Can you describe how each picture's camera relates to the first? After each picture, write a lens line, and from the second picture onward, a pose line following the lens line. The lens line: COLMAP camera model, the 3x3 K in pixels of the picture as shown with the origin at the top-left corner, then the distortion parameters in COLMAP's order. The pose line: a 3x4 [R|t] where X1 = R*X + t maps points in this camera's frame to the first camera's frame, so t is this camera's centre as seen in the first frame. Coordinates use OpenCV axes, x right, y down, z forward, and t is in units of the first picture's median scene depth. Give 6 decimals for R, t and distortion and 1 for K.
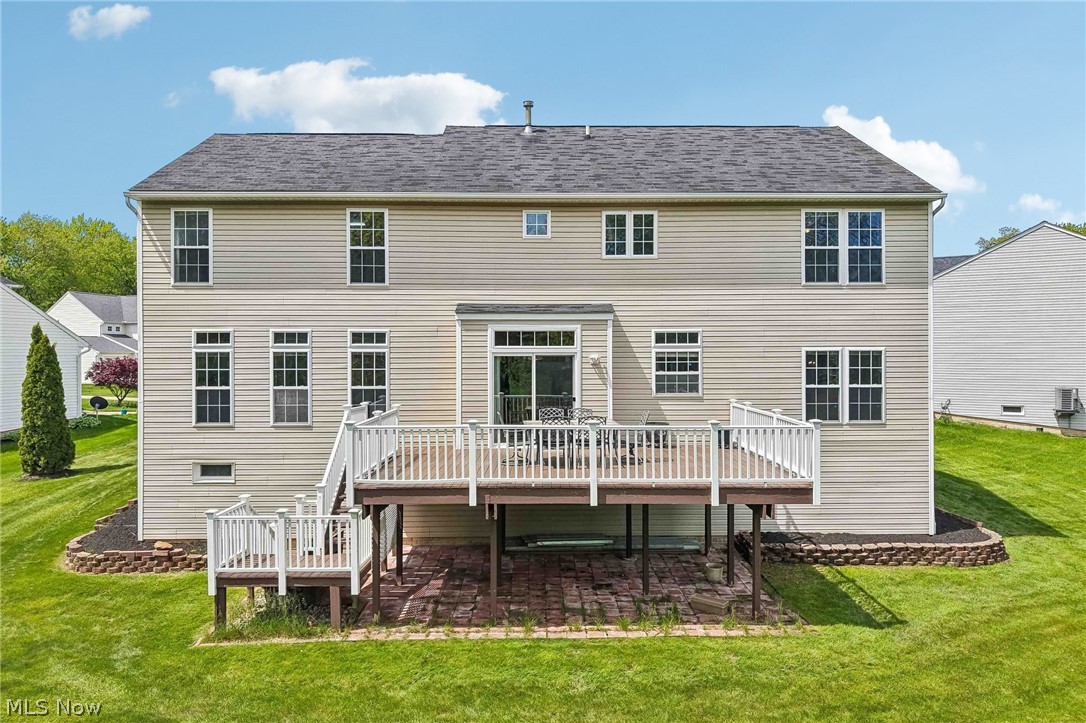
lens RADIAL K [[734.7, 0, 548.0], [0, 734.7, 348.8], [0, 0, 1]] dist [-0.002129, -0.007605]
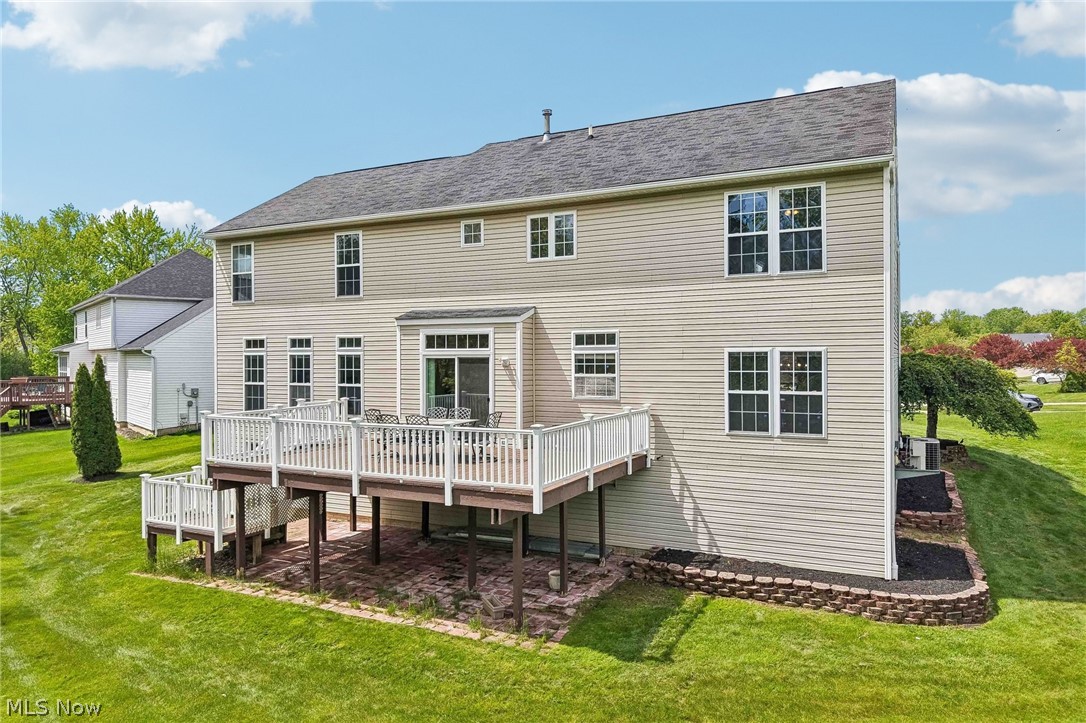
lens RADIAL K [[734.7, 0, 548.0], [0, 734.7, 348.8], [0, 0, 1]] dist [-0.002129, -0.007605]
pose [[0.885751, -0.006511, -0.464114, 0.575646], [0.006129, 0.999978, -0.002332, -0.000294], [0.464120, -0.000779, 0.885772, 0.114197]]
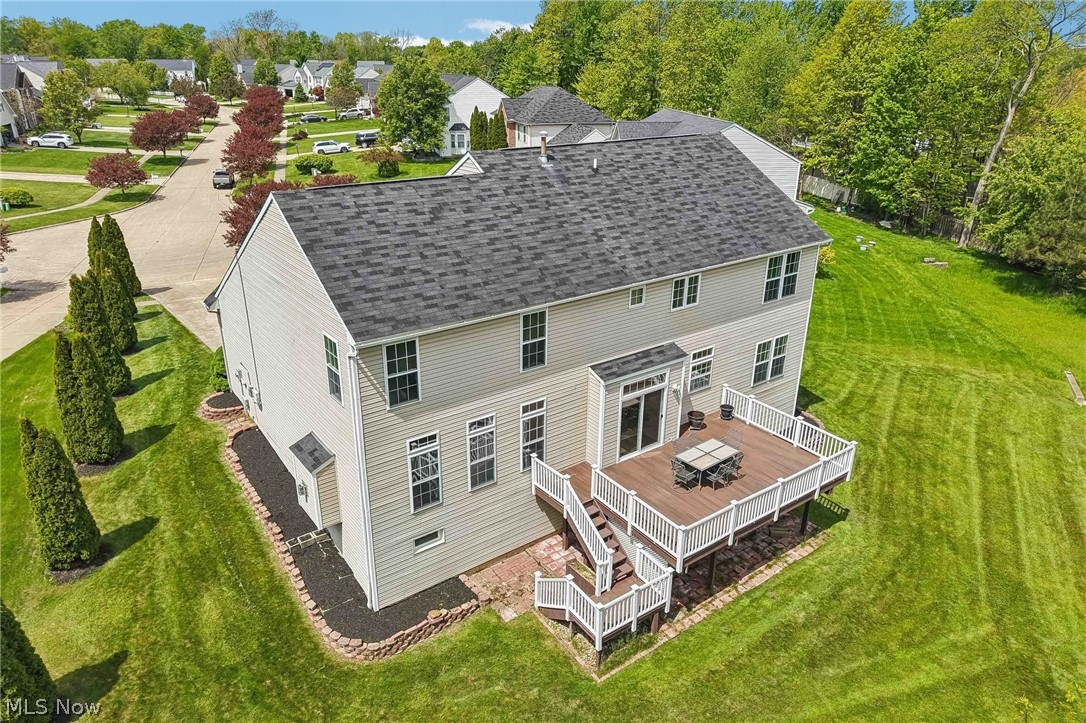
lens RADIAL K [[734.7, 0, 548.0], [0, 734.7, 348.8], [0, 0, 1]] dist [-0.002129, -0.007605]
pose [[0.811682, -0.203445, 0.547524, -0.885681], [-0.020087, 0.927104, 0.374265, -0.573542], [-0.583754, -0.314782, 0.748427, 0.085649]]
